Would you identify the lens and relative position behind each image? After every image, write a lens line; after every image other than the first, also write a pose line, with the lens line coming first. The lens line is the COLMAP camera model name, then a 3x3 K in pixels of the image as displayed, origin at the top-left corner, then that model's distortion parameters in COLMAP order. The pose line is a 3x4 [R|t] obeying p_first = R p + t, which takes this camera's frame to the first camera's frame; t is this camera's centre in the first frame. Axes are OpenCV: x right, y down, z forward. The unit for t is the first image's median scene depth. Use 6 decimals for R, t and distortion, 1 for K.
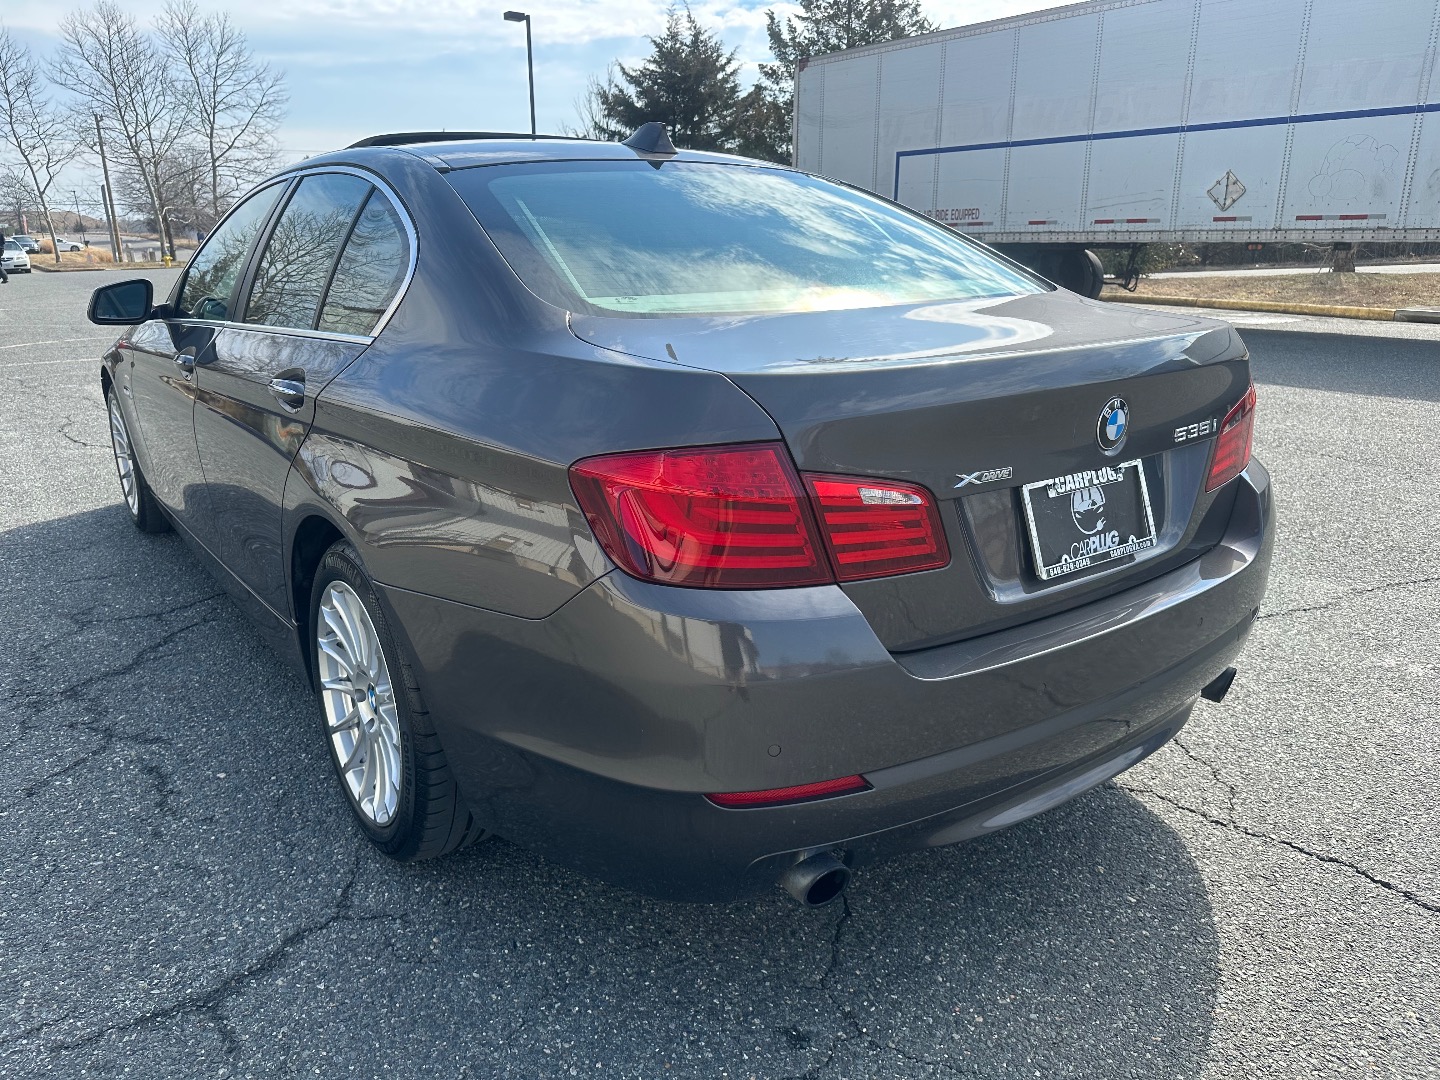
lens RADIAL K [[1034.0, 0, 723.1], [0, 1034.0, 540.6], [0, 0, 1]] dist [0.033388, -0.031730]
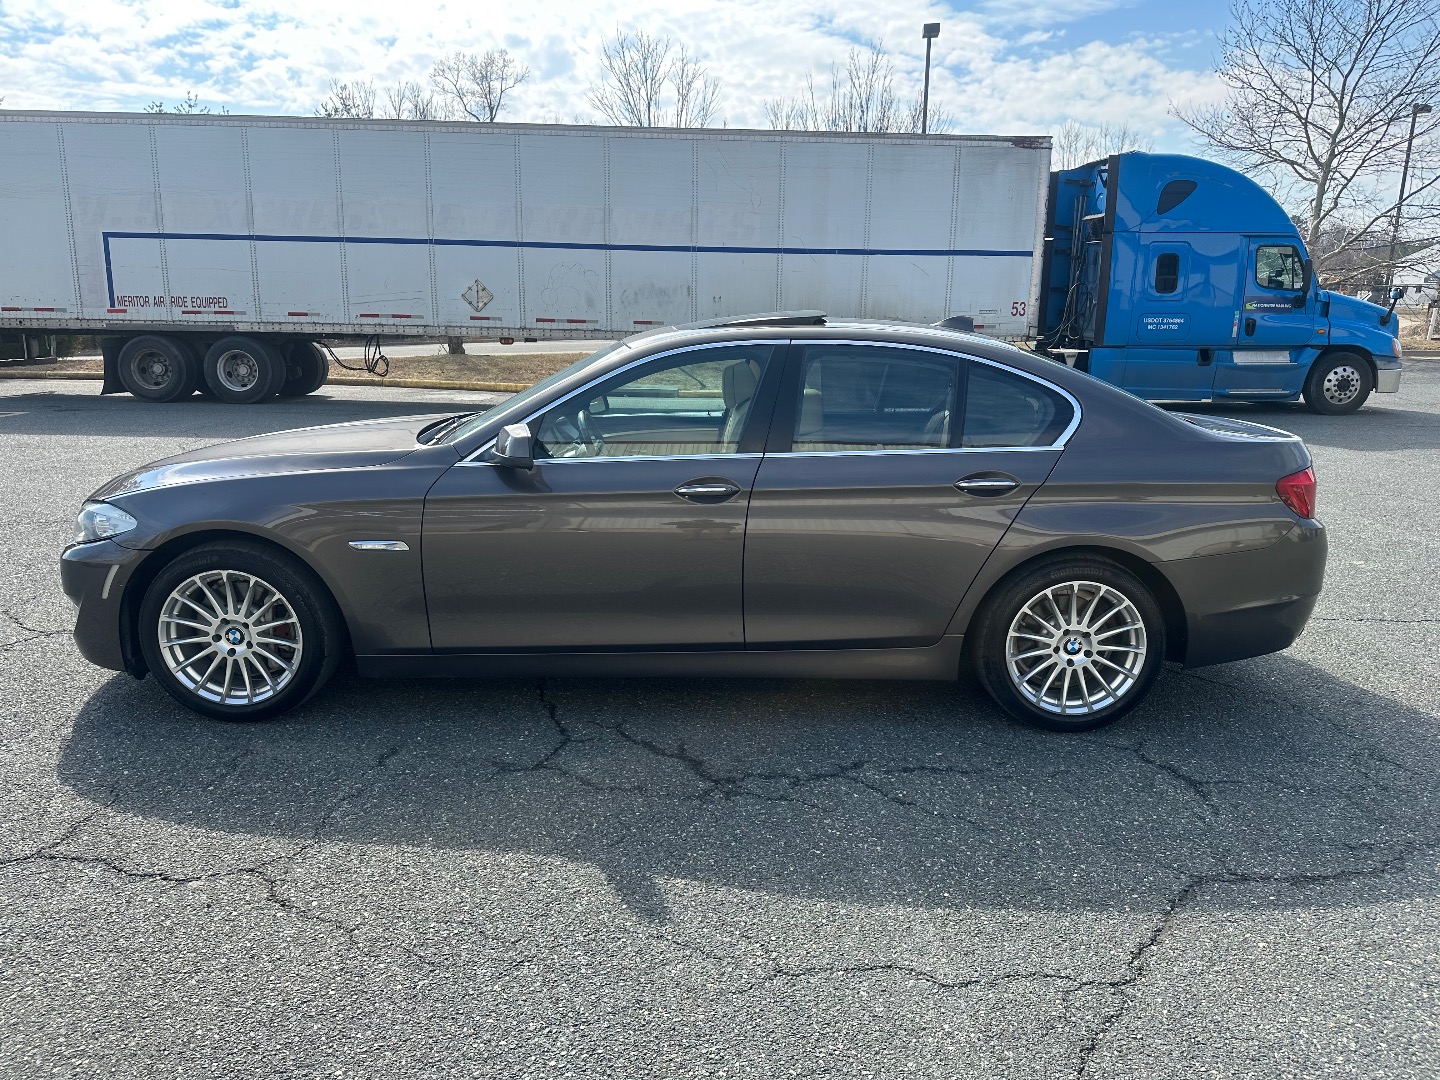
lens RADIAL K [[1034.0, 0, 727.9], [0, 1034.0, 543.2], [0, 0, 1]] dist [0.033388, -0.031730]
pose [[0.569730, -0.159459, 0.806213, -0.331115], [0.209608, 0.976747, 0.045063, -0.034911], [-0.794652, 0.143315, 0.589906, 0.064636]]
